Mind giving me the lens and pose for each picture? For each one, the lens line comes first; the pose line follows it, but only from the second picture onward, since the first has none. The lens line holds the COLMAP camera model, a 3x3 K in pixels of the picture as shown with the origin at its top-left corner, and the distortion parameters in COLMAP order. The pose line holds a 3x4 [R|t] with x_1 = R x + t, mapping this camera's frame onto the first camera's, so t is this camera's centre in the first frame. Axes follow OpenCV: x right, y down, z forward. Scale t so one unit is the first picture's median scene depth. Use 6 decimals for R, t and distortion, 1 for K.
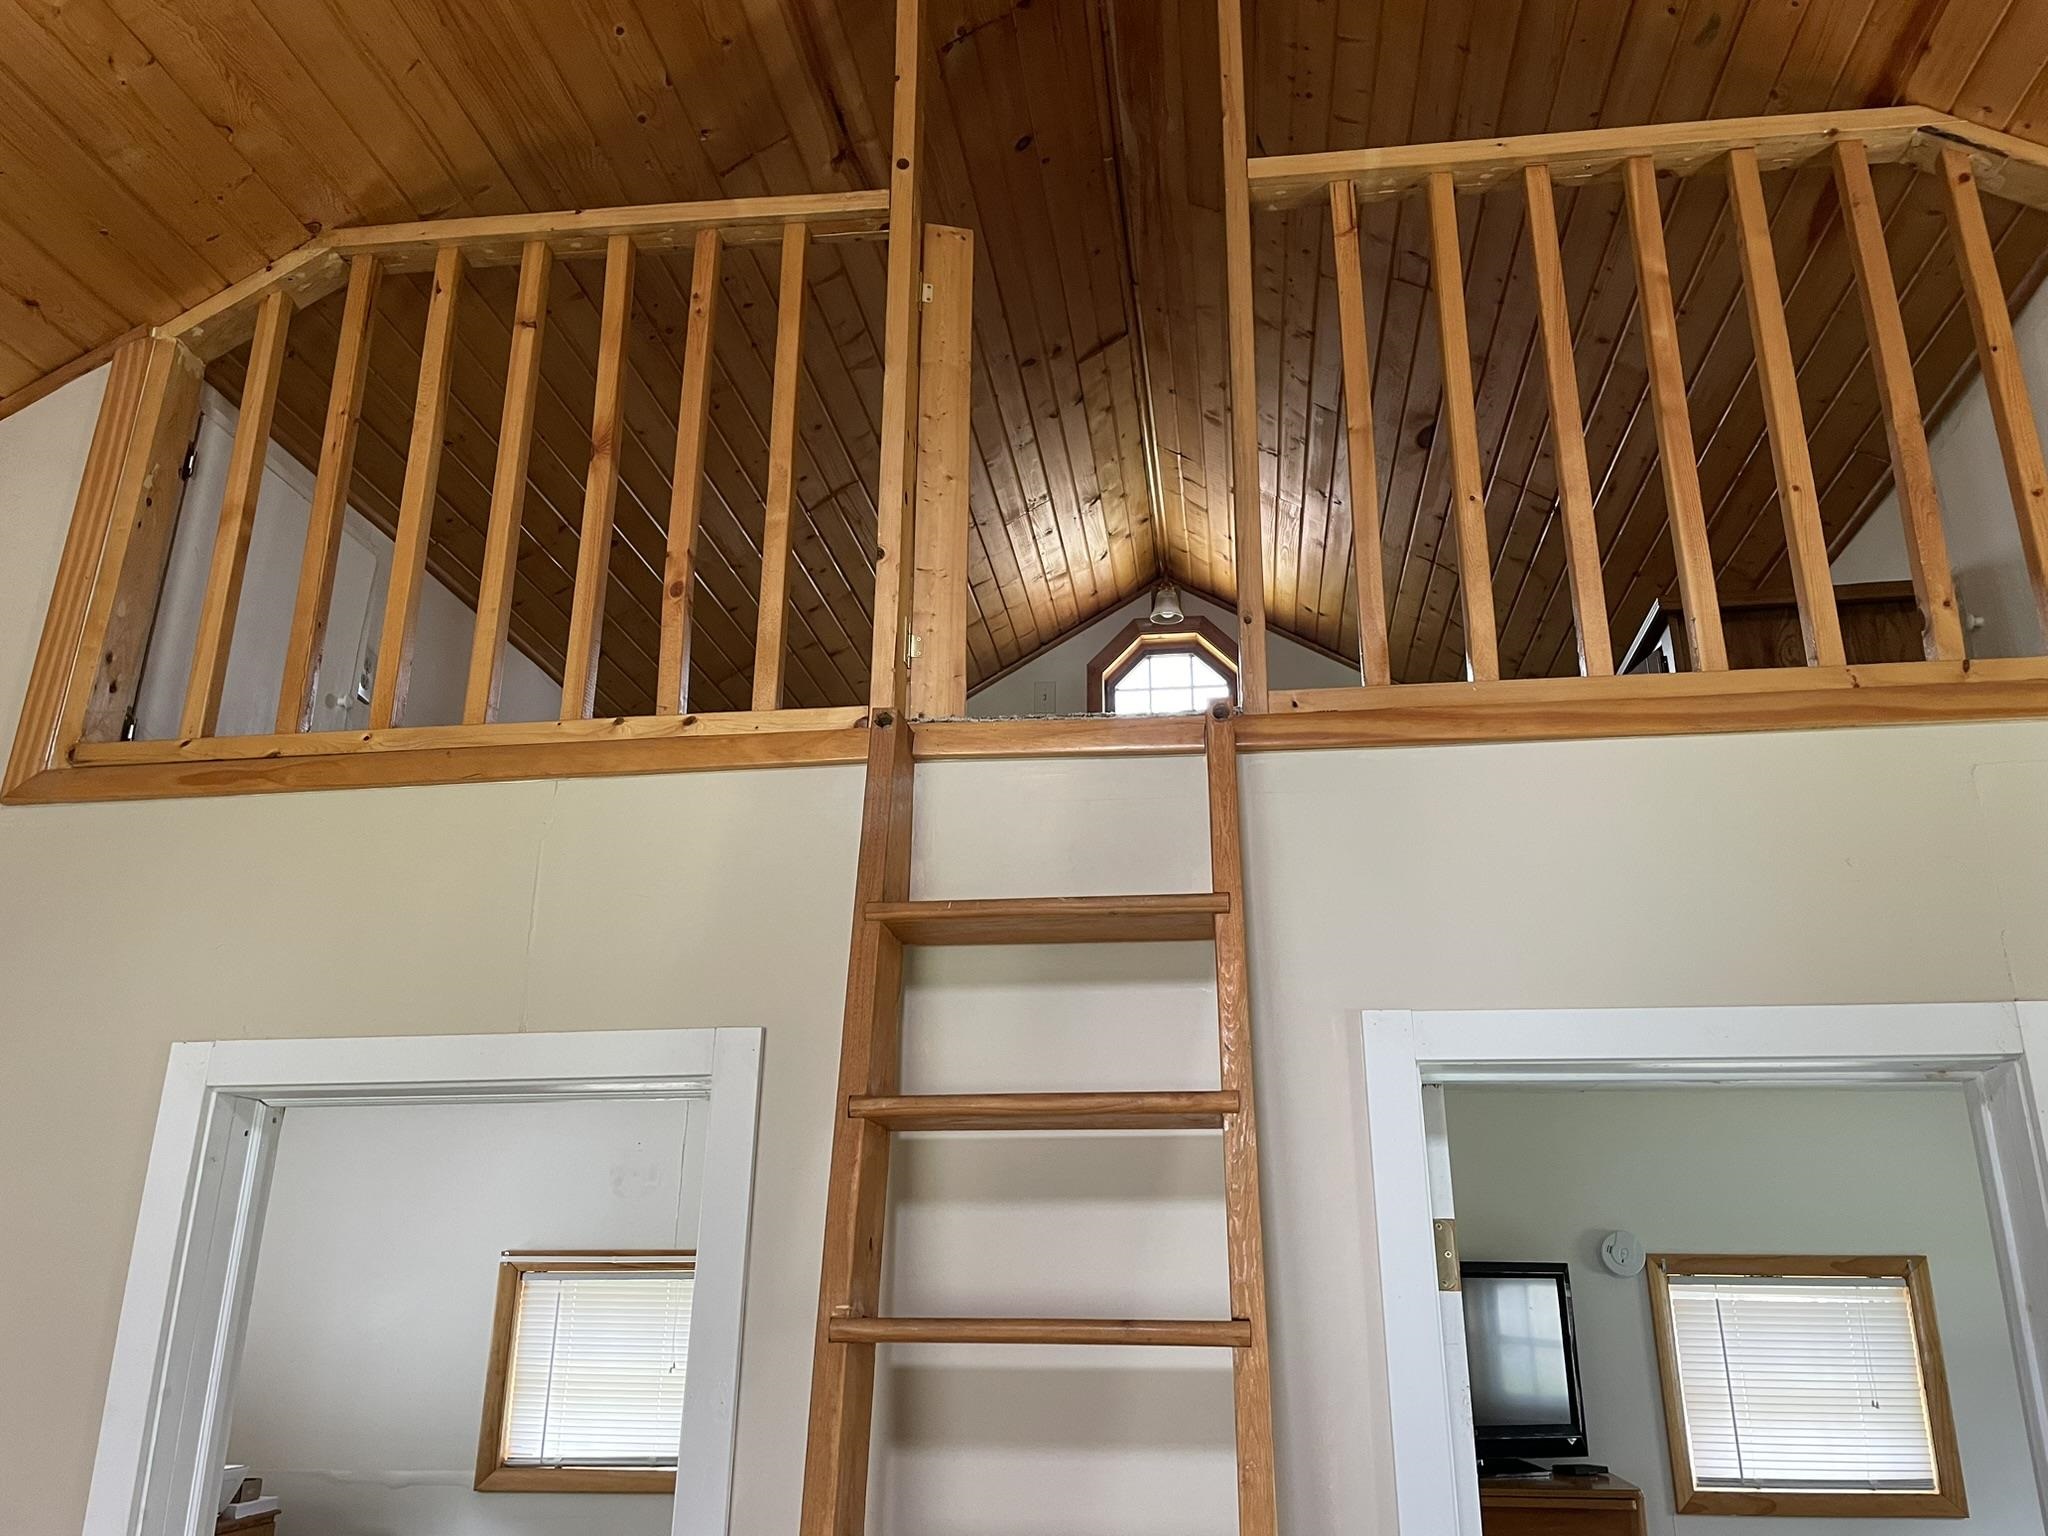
lens RADIAL K [[1553.7, 0, 1024.0], [0, 1553.7, 768.0], [0, 0, 1]] dist [0.074666, -0.086777]
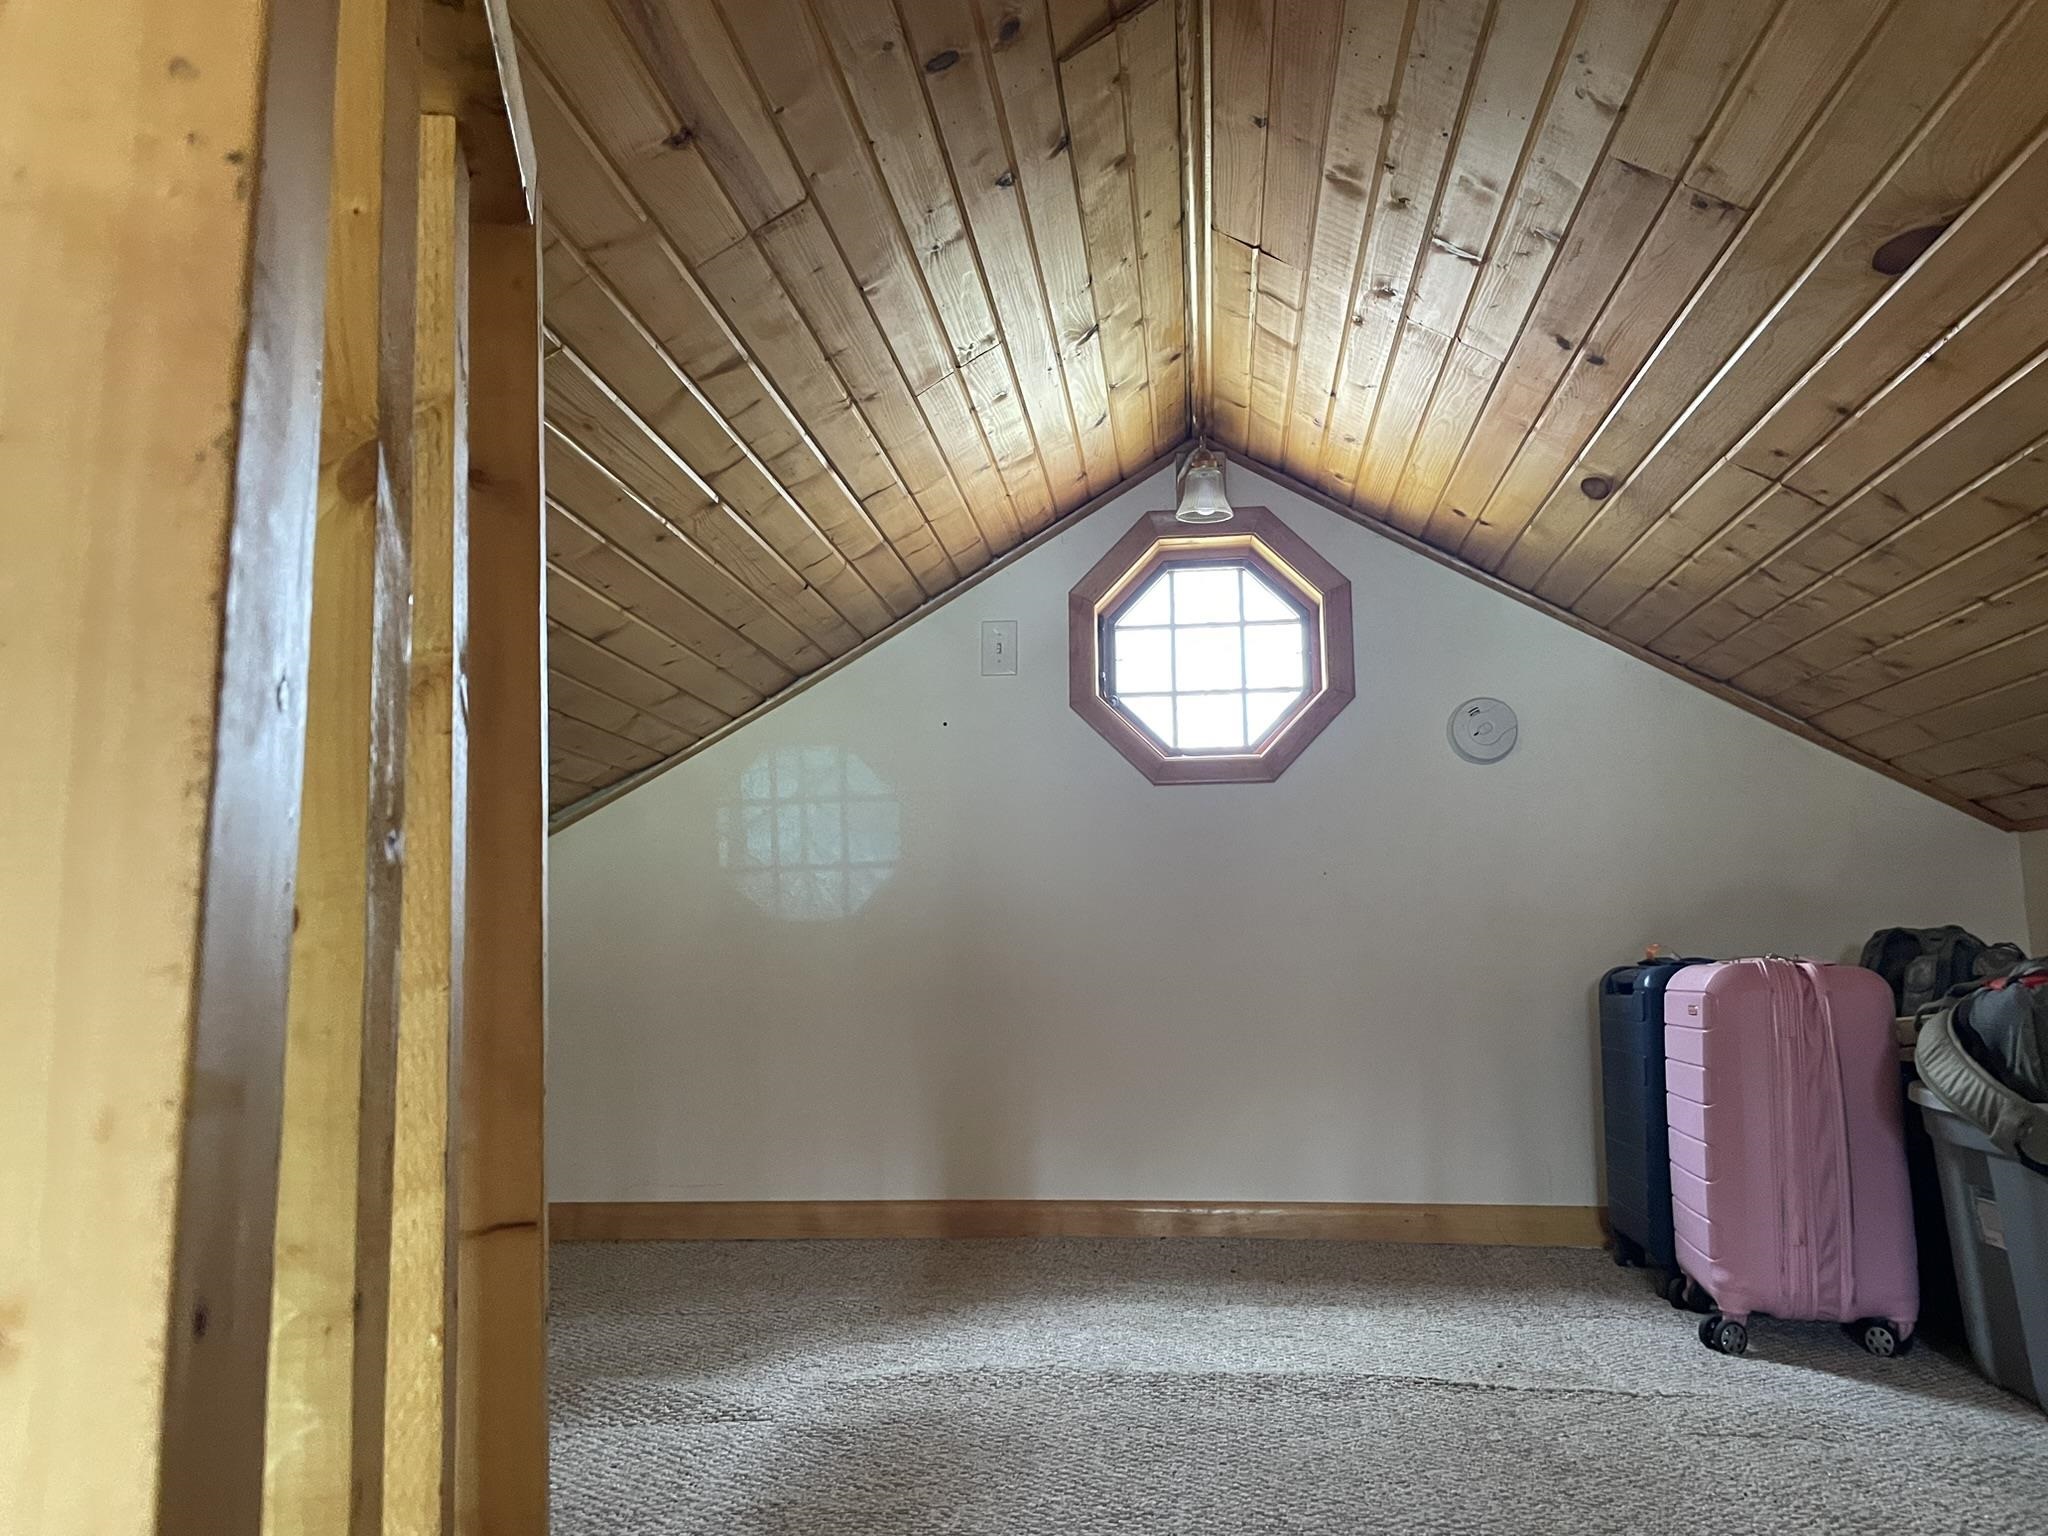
lens RADIAL K [[1553.7, 0, 1024.0], [0, 1553.7, 768.0], [0, 0, 1]] dist [0.074666, -0.086777]
pose [[0.999670, -0.014568, 0.021148, 0.010647], [0.010537, 0.983693, 0.179546, -0.119796], [-0.023419, -0.179264, 0.983522, 0.444498]]
